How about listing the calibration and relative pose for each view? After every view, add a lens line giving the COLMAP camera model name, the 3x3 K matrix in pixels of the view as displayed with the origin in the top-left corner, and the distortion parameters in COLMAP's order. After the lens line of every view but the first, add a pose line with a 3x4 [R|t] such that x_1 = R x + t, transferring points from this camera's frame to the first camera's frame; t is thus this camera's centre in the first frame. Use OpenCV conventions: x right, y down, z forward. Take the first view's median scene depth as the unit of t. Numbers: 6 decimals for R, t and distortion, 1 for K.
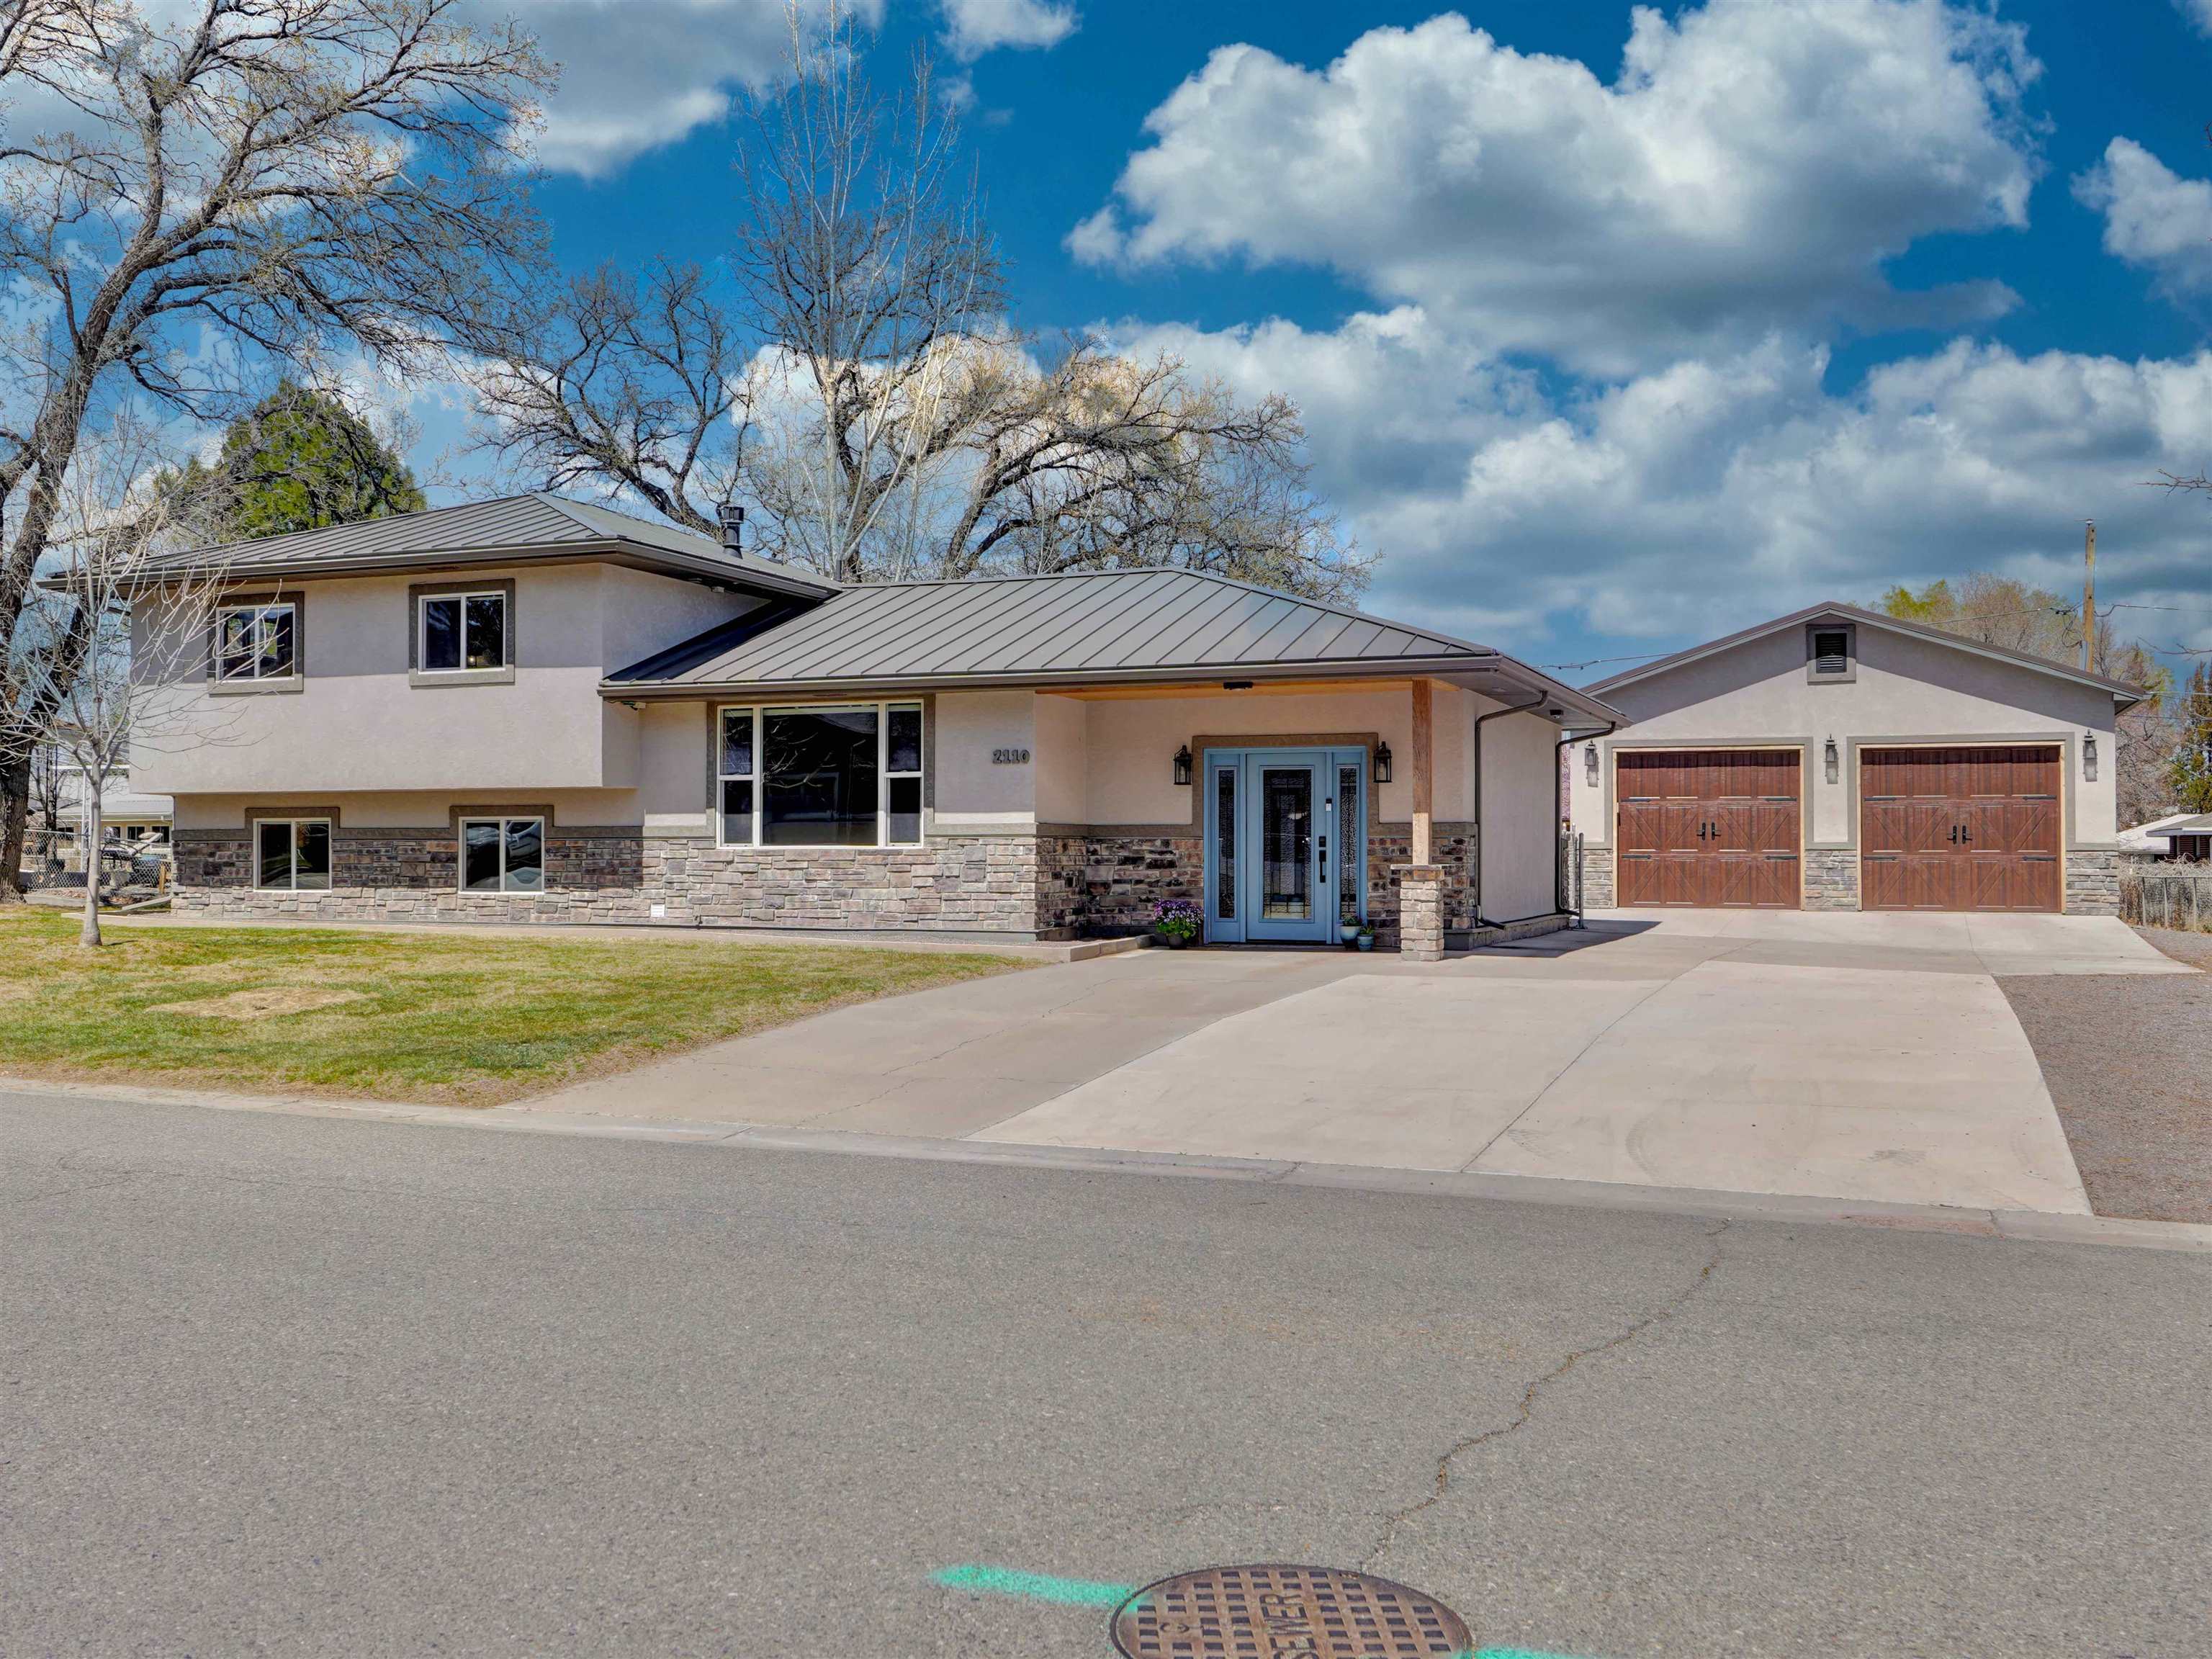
lens RADIAL K [[1881.5, 0, 1106.0], [0, 1881.5, 829.5], [0, 0, 1]] dist [-0.001795, -0.003695]
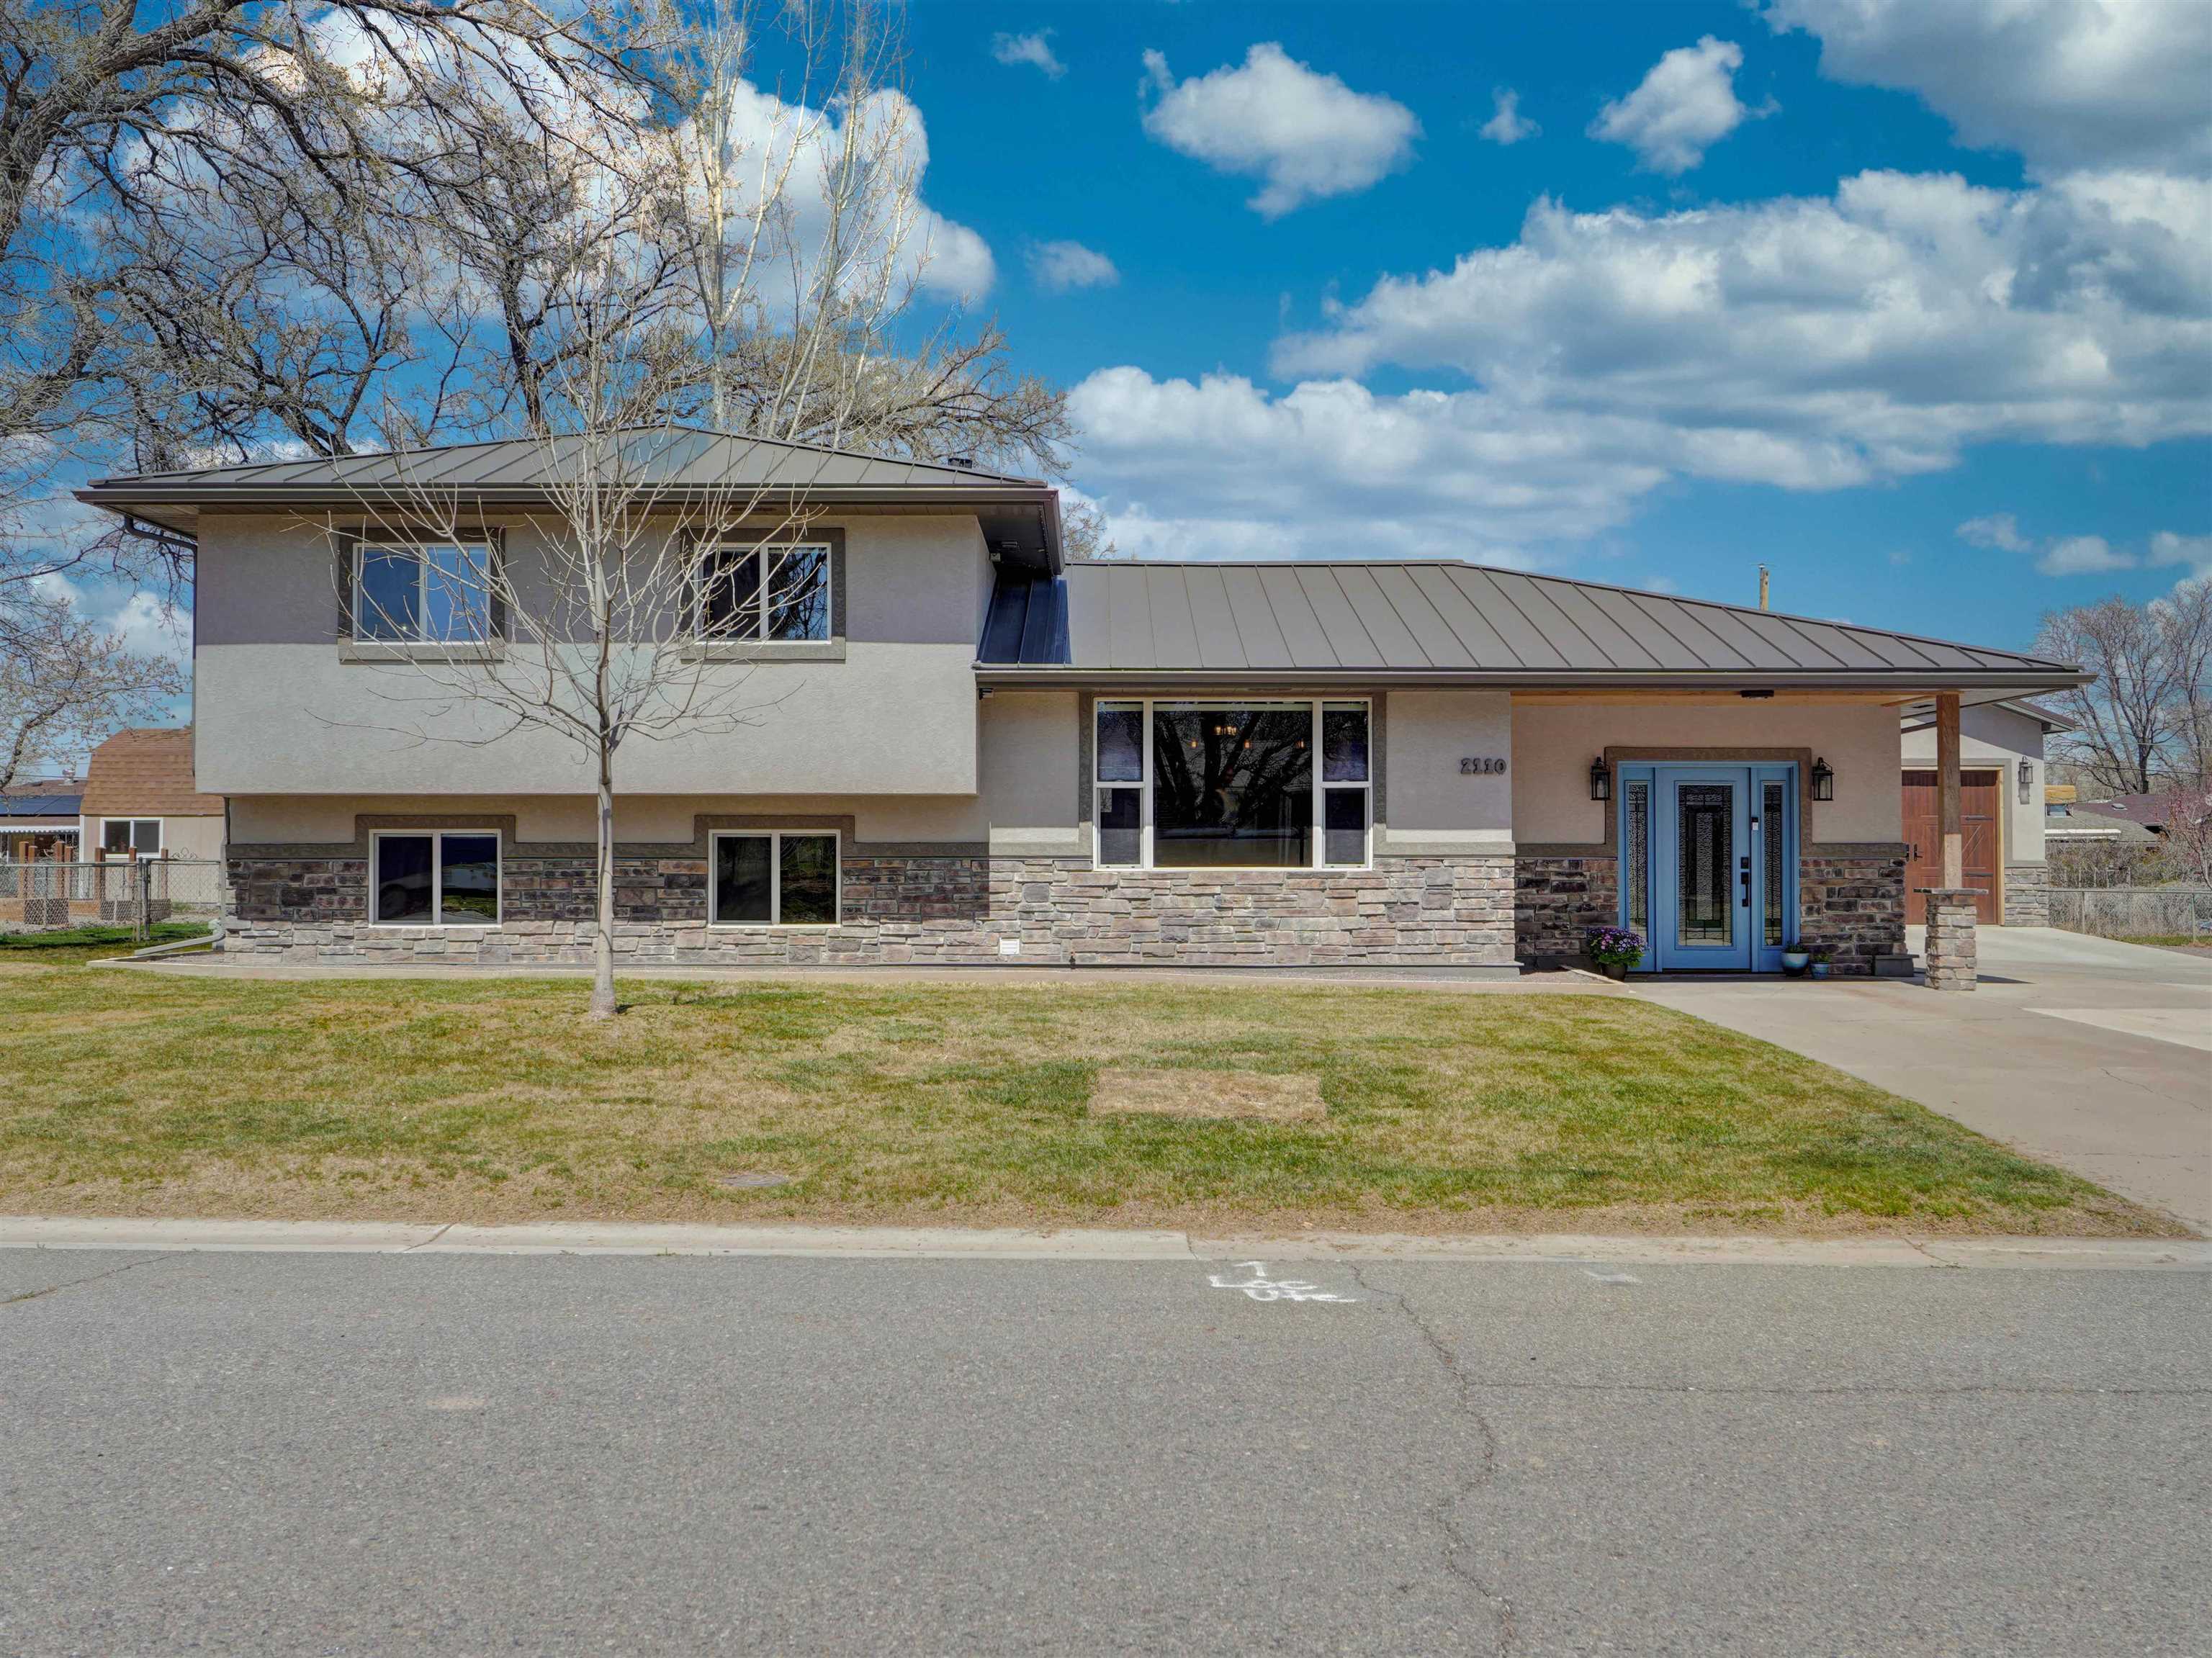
lens RADIAL K [[1881.3, 0, 1106.0], [0, 1881.3, 829.0], [0, 0, 1]] dist [-0.001795, -0.003695]
pose [[0.938350, 0.006311, 0.345629, -0.490559], [-0.004730, 0.999974, -0.005416, -0.003632], [-0.345654, 0.003447, 0.938356, 0.224843]]
